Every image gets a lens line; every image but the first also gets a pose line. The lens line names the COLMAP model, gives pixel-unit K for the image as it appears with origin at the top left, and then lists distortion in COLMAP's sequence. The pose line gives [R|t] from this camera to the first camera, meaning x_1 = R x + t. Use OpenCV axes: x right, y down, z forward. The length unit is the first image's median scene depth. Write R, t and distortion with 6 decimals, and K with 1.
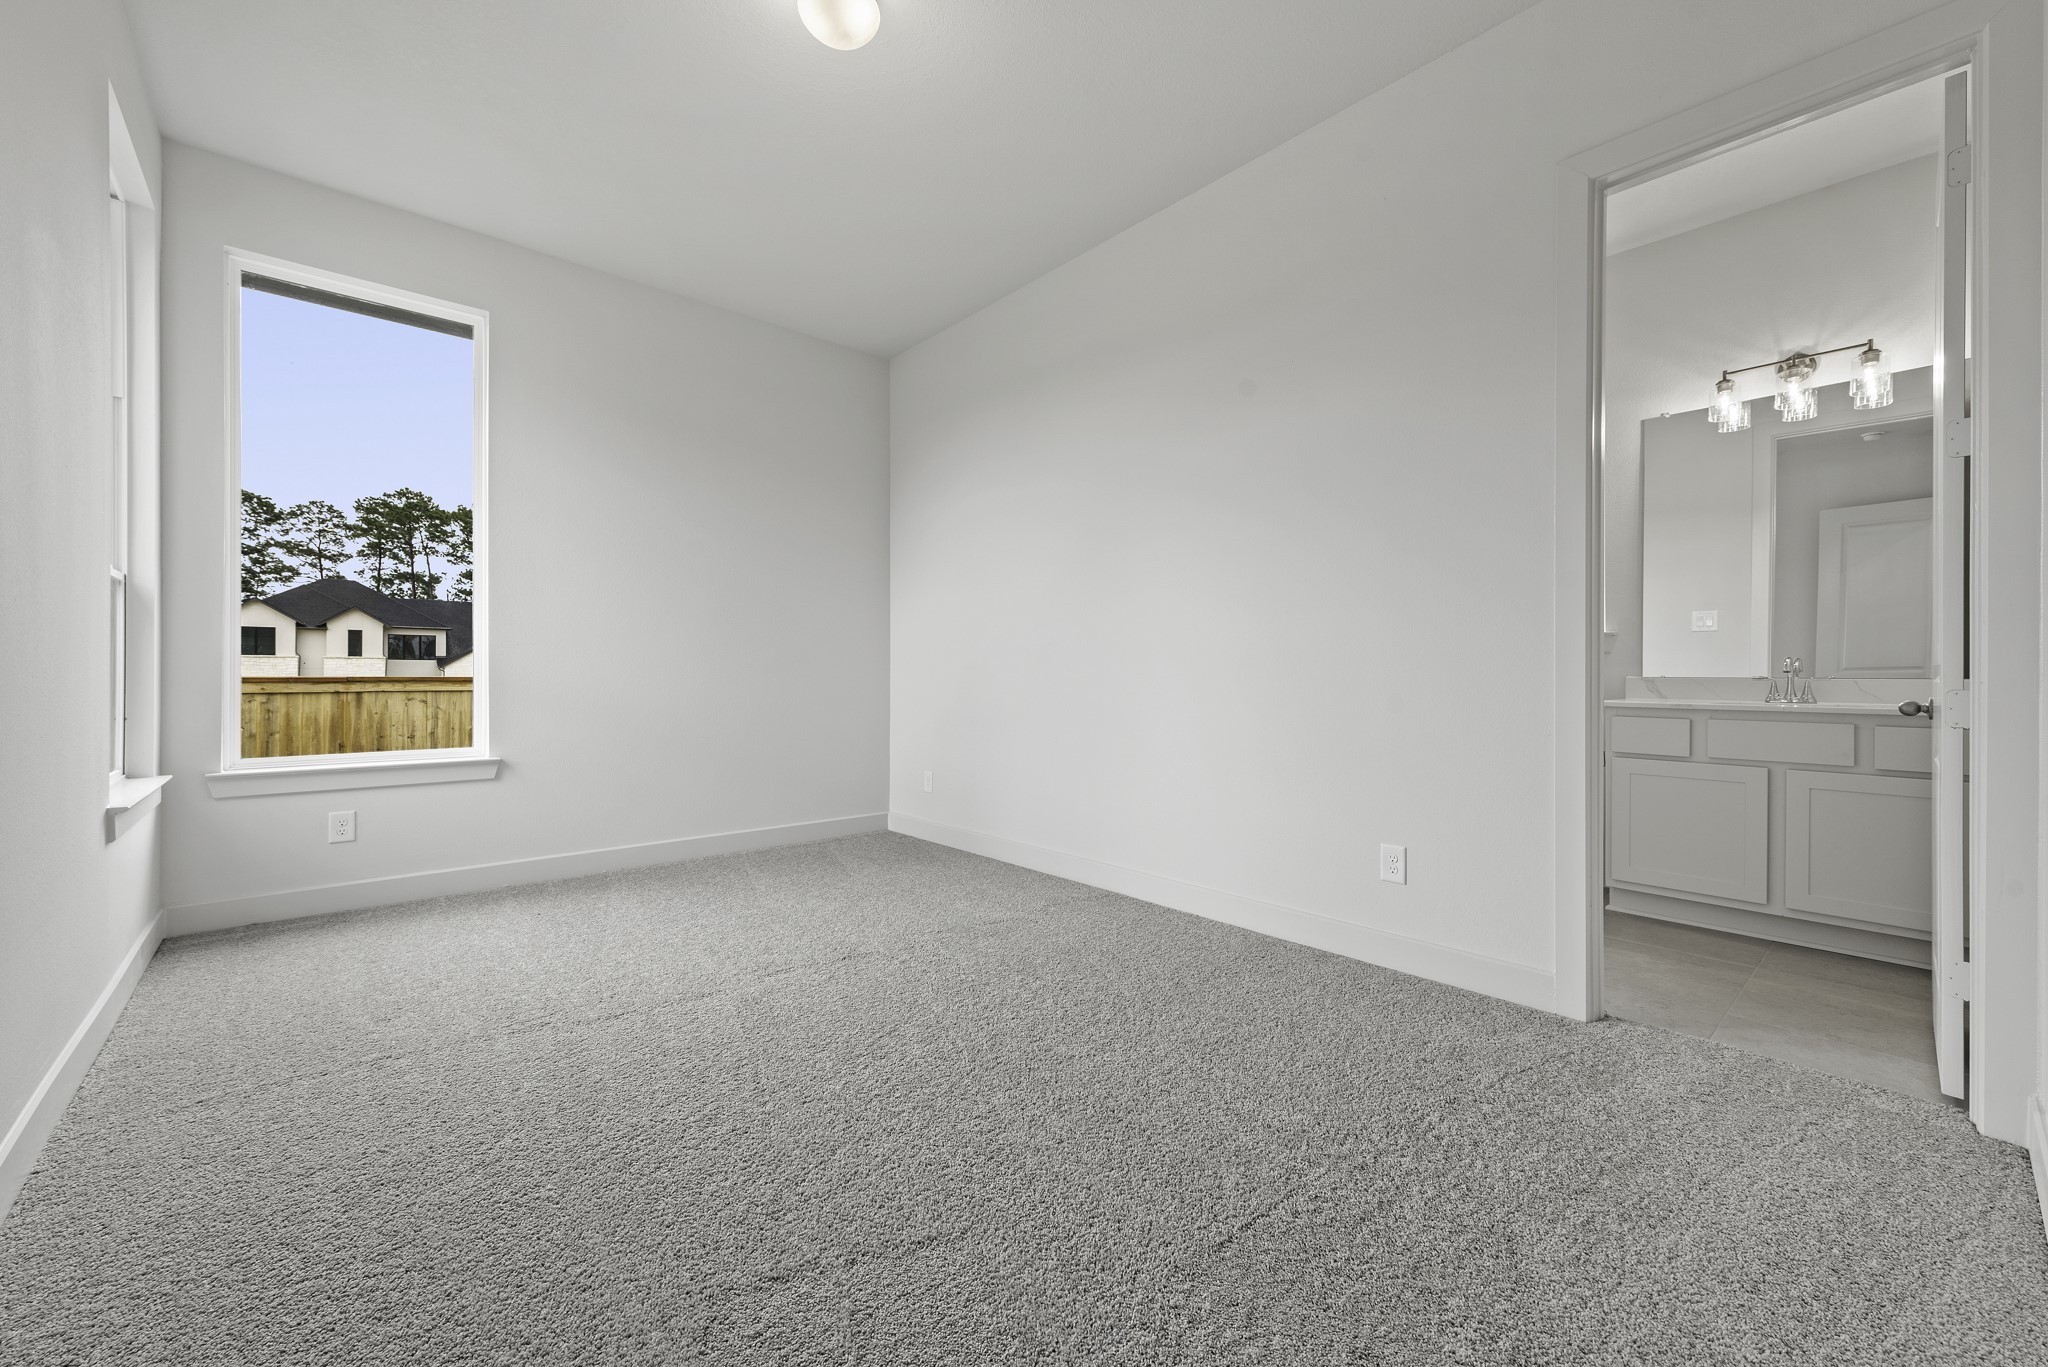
lens RADIAL K [[803.1, 0, 1028.7], [0, 803.1, 672.8], [0, 0, 1]] dist [0.013653, -0.003989]
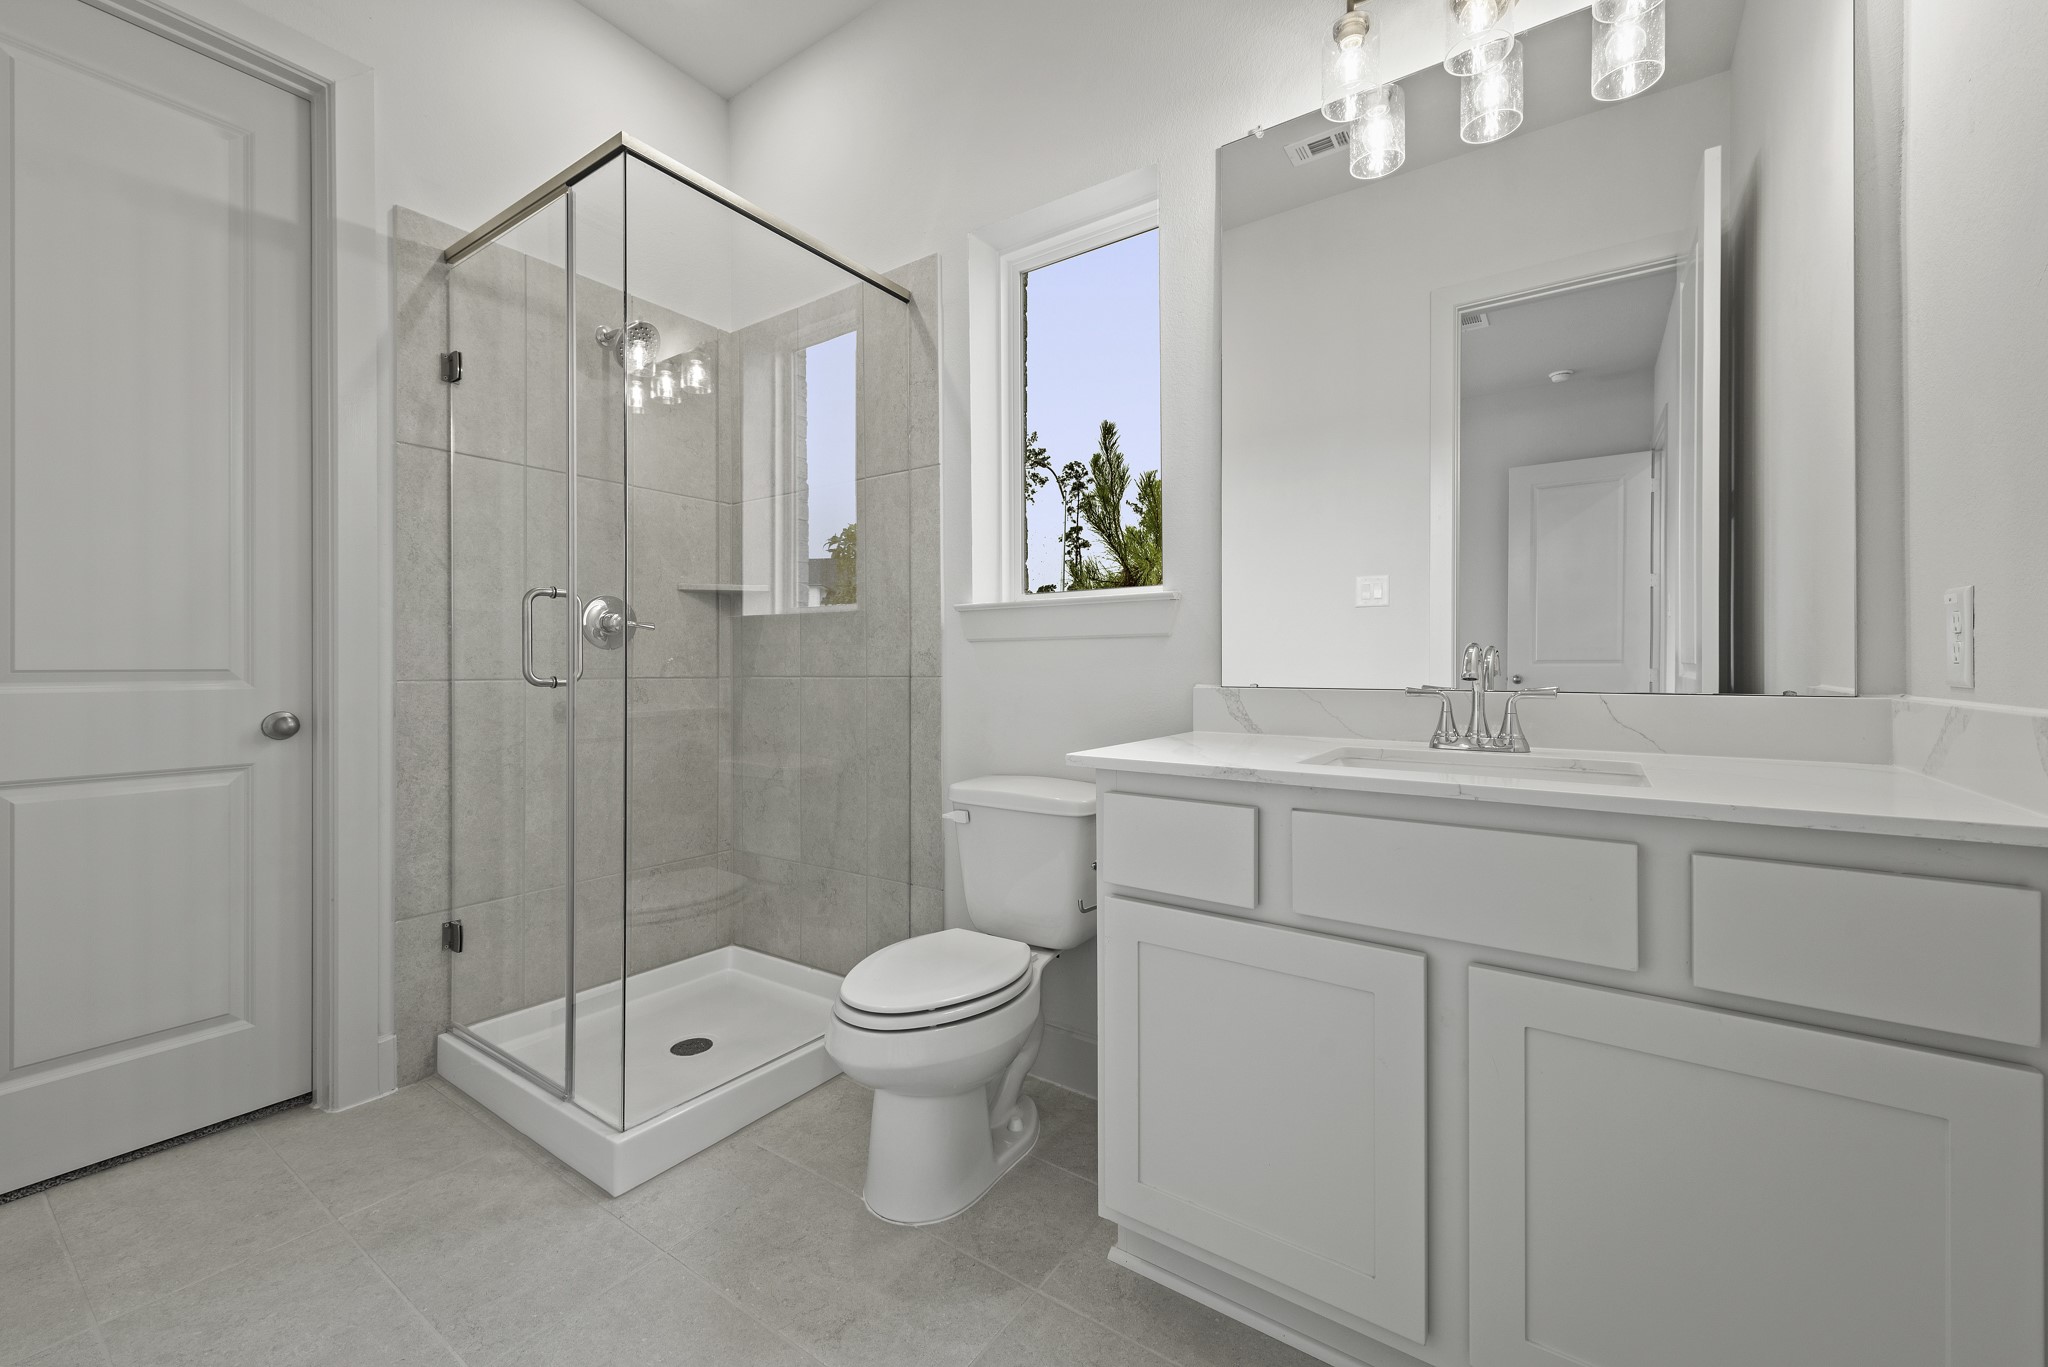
lens RADIAL K [[806.7, 0, 1027.5], [0, 806.7, 663.2], [0, 0, 1]] dist [0.010317, -0.003425]
pose [[0.970602, -0.004250, 0.240654, 0.616665], [0.004038, 0.999991, 0.001373, -0.010884], [-0.240657, -0.000361, 0.970610, 0.653301]]
